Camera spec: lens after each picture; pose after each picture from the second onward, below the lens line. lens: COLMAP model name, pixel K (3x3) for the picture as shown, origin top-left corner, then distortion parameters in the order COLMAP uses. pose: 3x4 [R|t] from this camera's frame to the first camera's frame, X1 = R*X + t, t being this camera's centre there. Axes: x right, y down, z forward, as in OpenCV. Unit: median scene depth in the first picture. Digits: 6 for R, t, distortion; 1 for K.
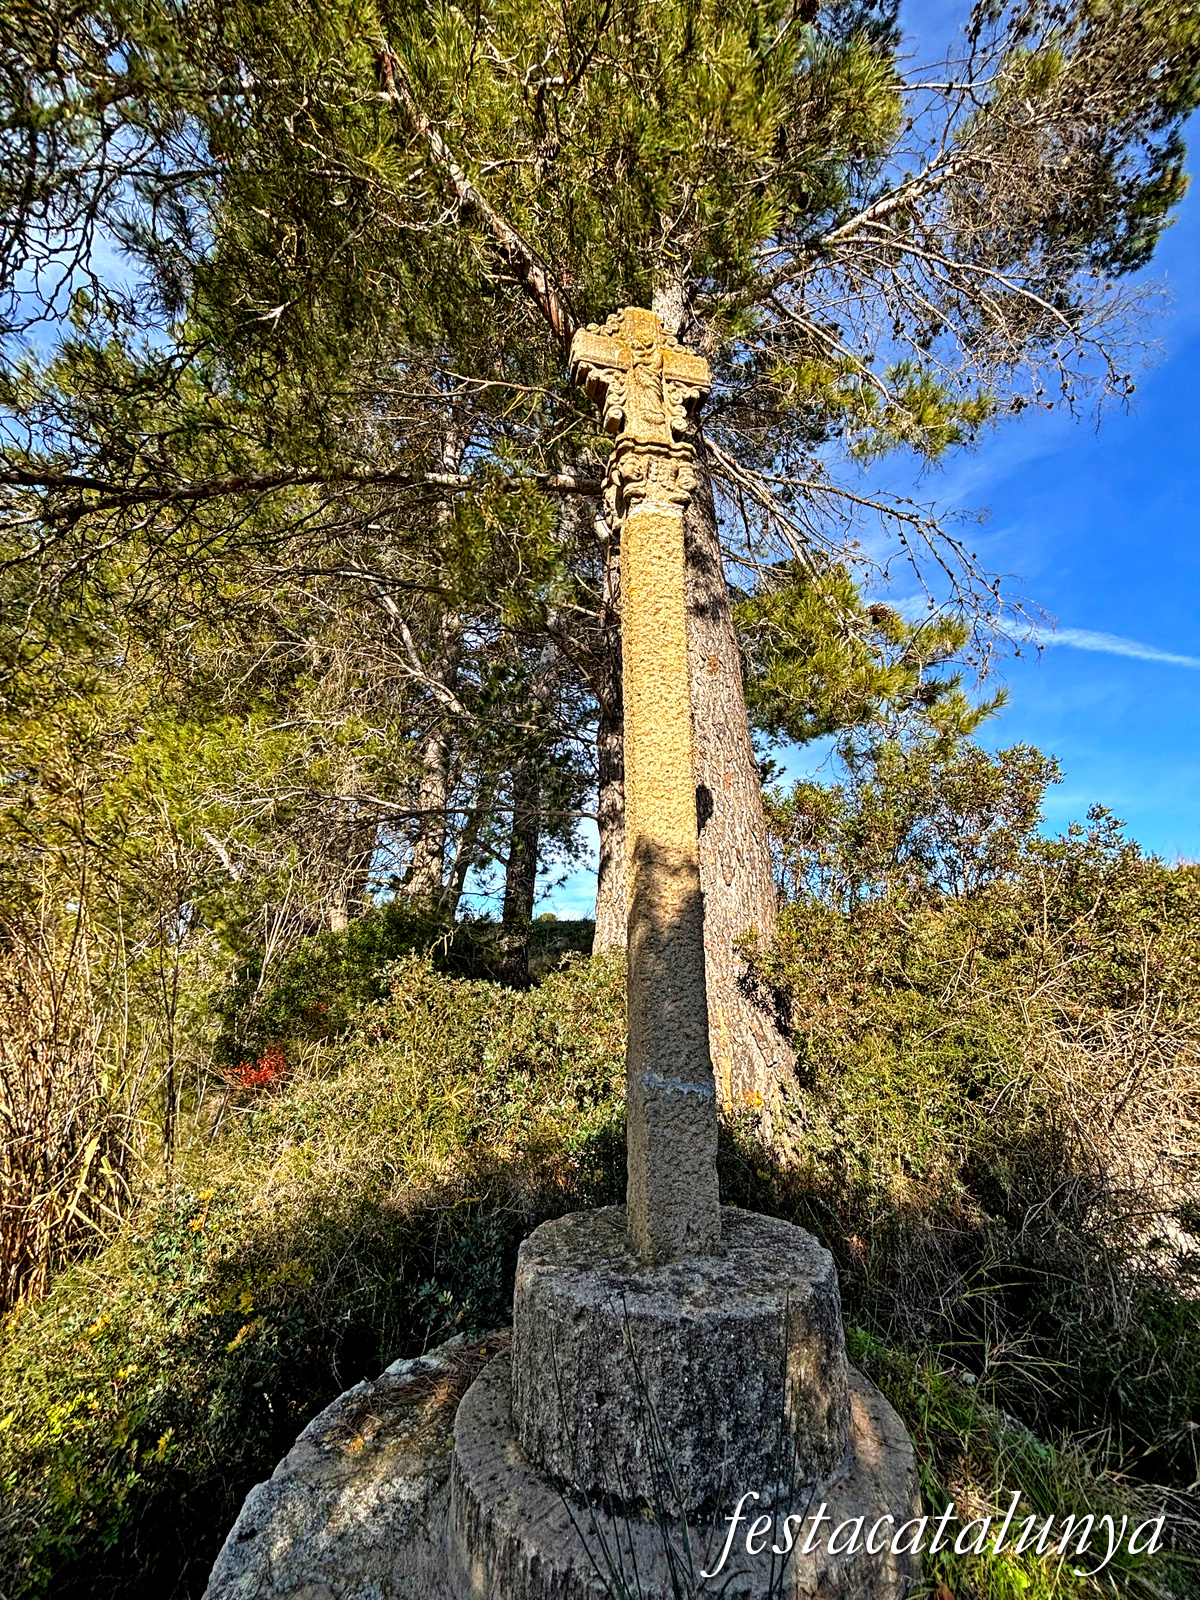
lens RADIAL K [[657.7, 0, 600.2], [0, 657.7, 796.3], [0, 0, 1]] dist [0.003539, -0.000876]
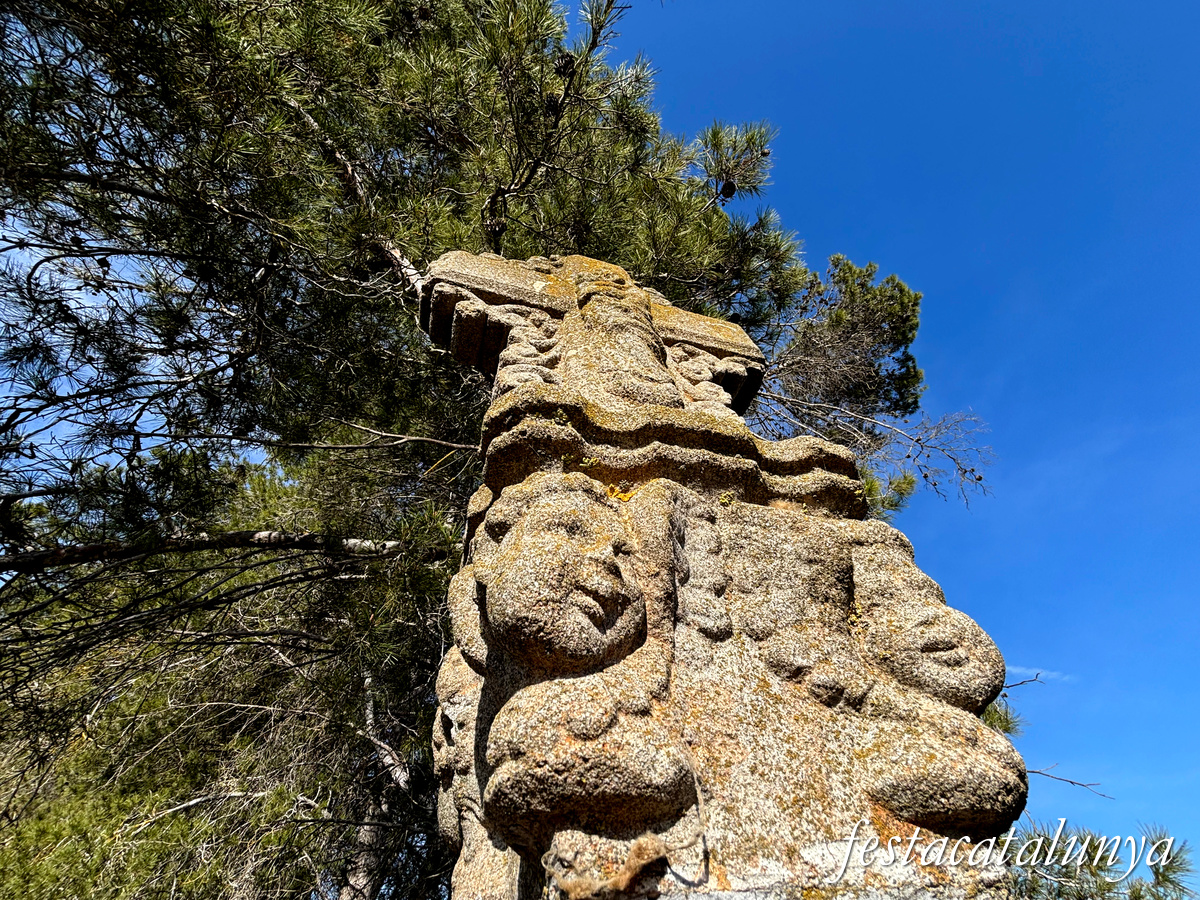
lens RADIAL K [[493.3, 0, 594.7], [0, 493.3, 448.7], [0, 0, 1]] dist [0.003539, -0.000876]
pose [[0.998779, 0.006918, 0.048921, 0.048559], [0.022990, 0.811361, -0.584094, -0.441950], [-0.043733, 0.584505, 0.810211, 0.874613]]
